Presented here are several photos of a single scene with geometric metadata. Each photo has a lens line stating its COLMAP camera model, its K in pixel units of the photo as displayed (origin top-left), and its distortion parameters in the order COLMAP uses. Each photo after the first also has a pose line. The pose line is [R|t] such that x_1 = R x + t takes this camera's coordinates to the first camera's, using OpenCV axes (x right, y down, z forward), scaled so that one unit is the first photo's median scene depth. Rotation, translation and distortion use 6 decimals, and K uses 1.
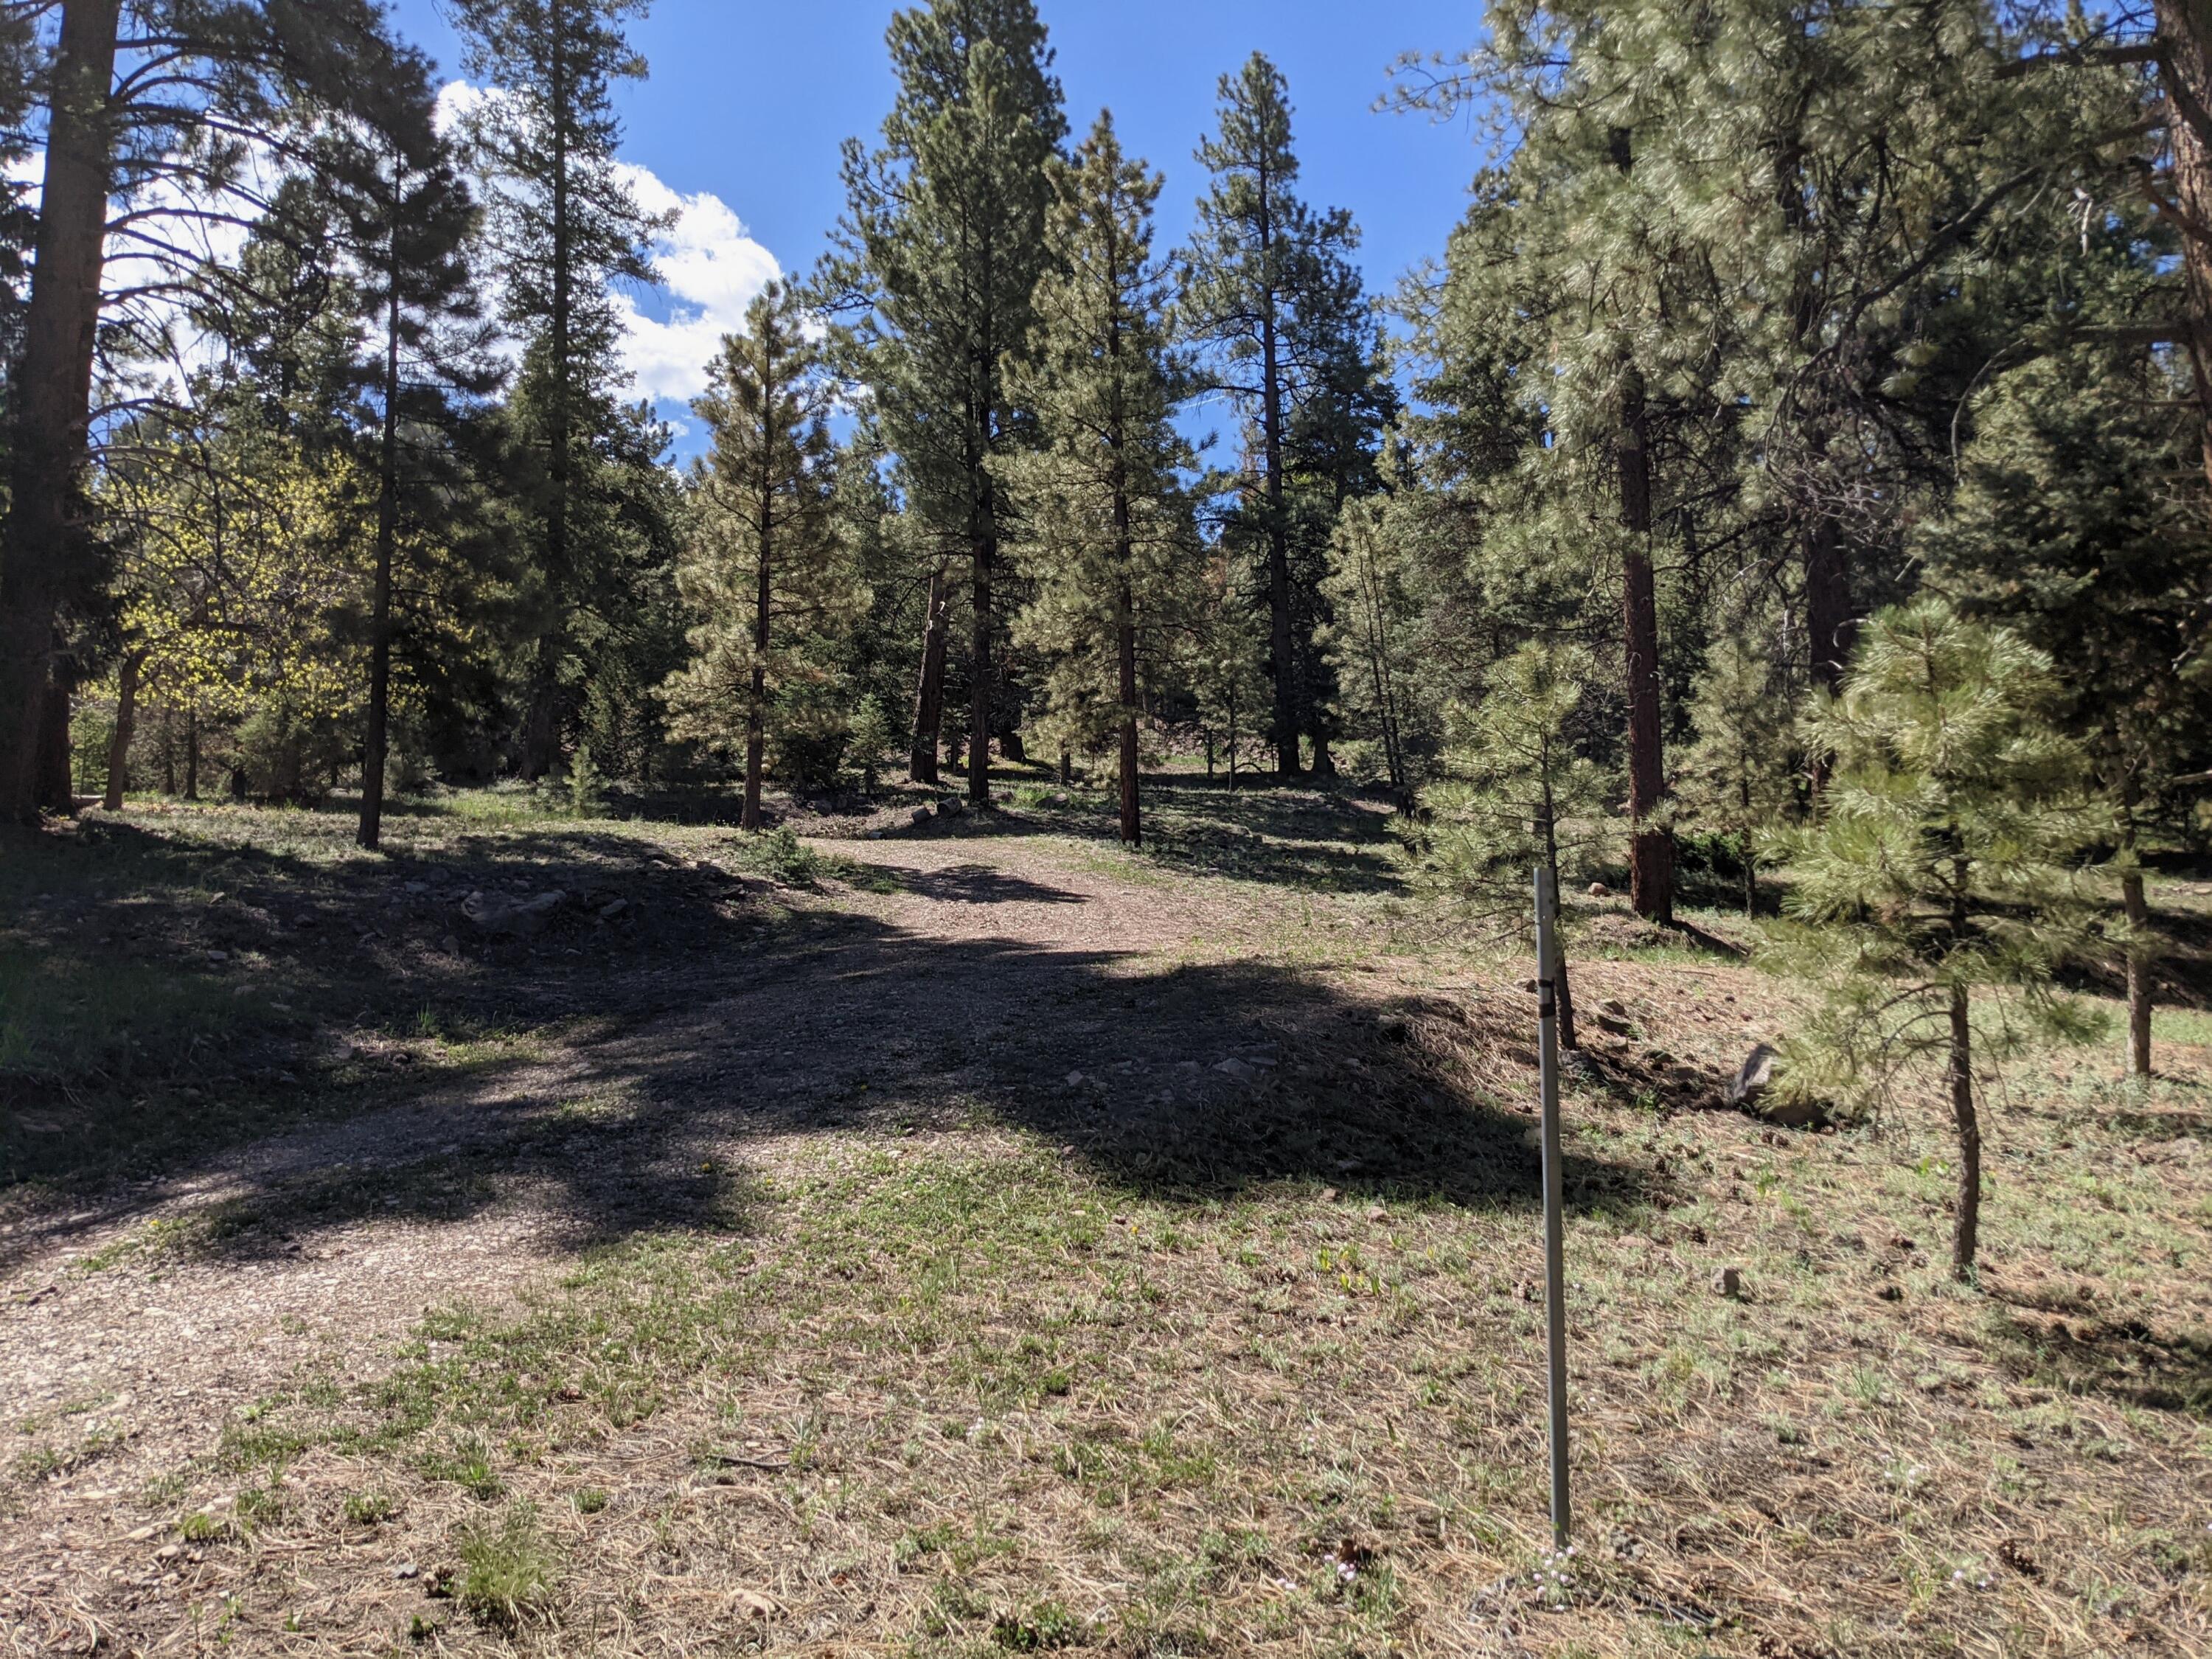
lens RADIAL K [[1748.9, 0, 1115.2], [0, 1748.9, 813.6], [0, 0, 1]] dist [0.064844, -0.088551]
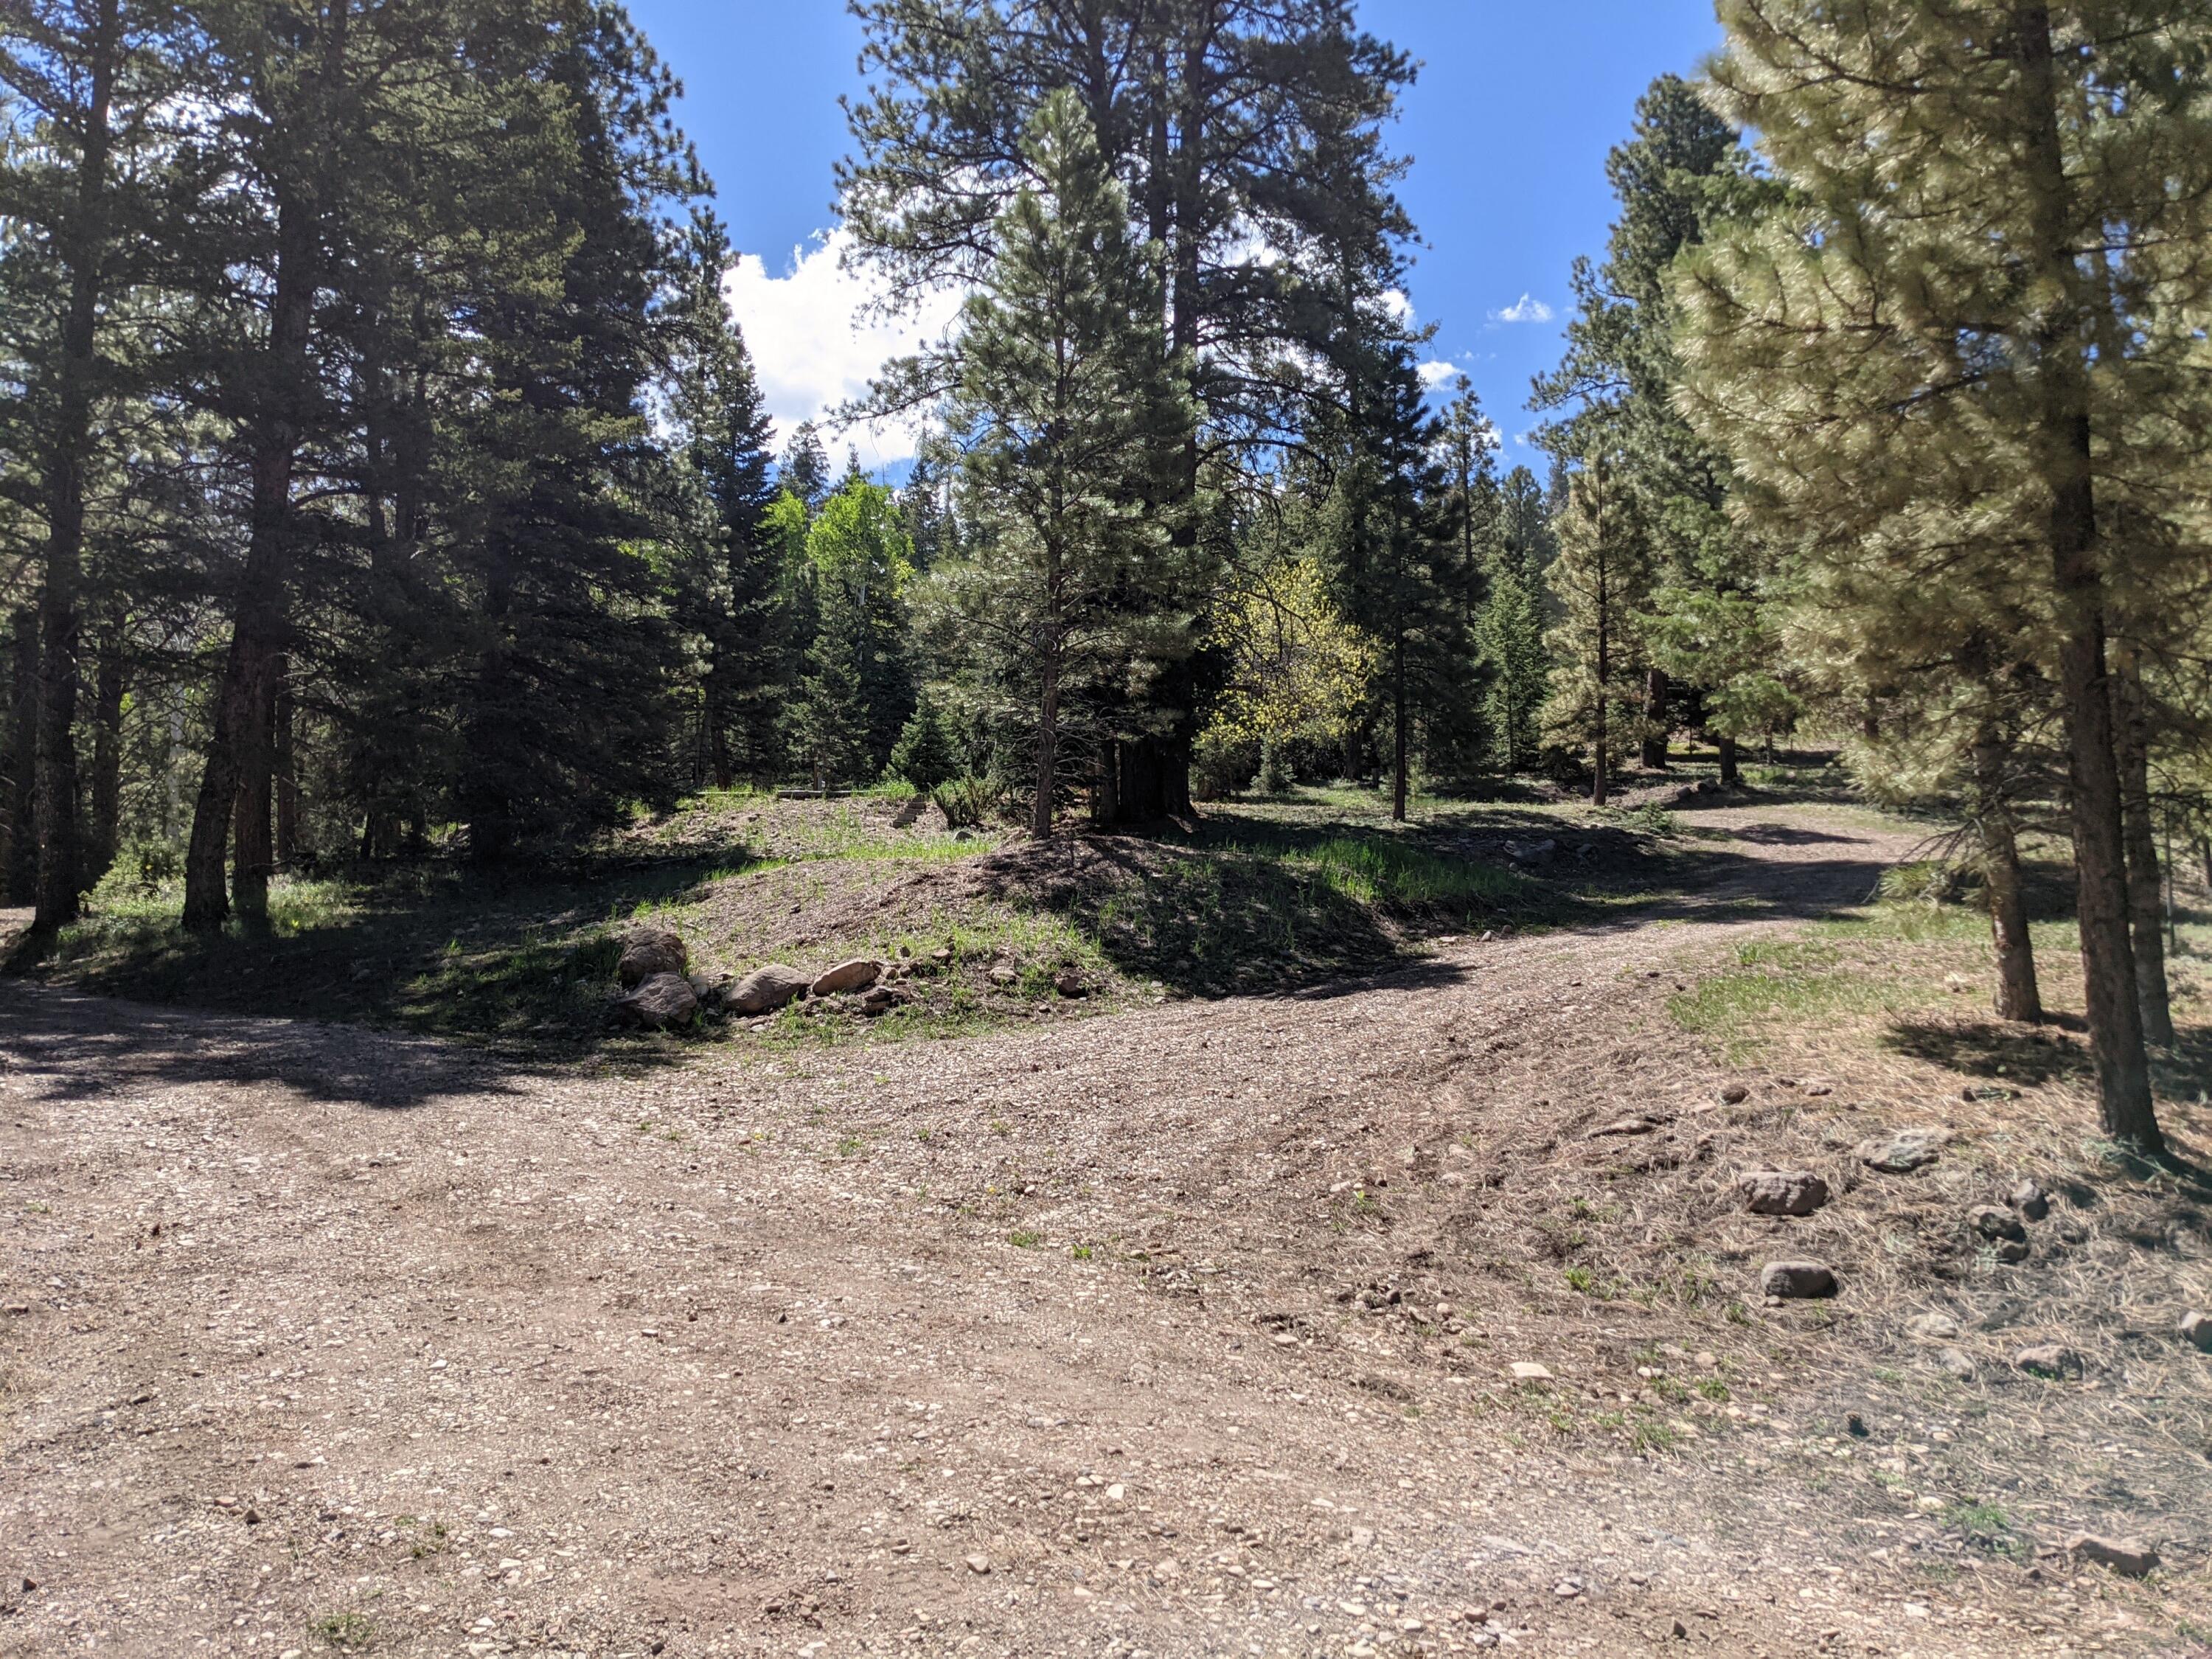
lens RADIAL K [[1748.9, 0, 1117.8], [0, 1748.9, 820.6], [0, 0, 1]] dist [0.064844, -0.088551]
pose [[0.942154, -0.031125, -0.333731, -0.071097], [0.034473, 0.999397, 0.004115, 0.001610], [0.333402, -0.015382, 0.942659, -0.389581]]
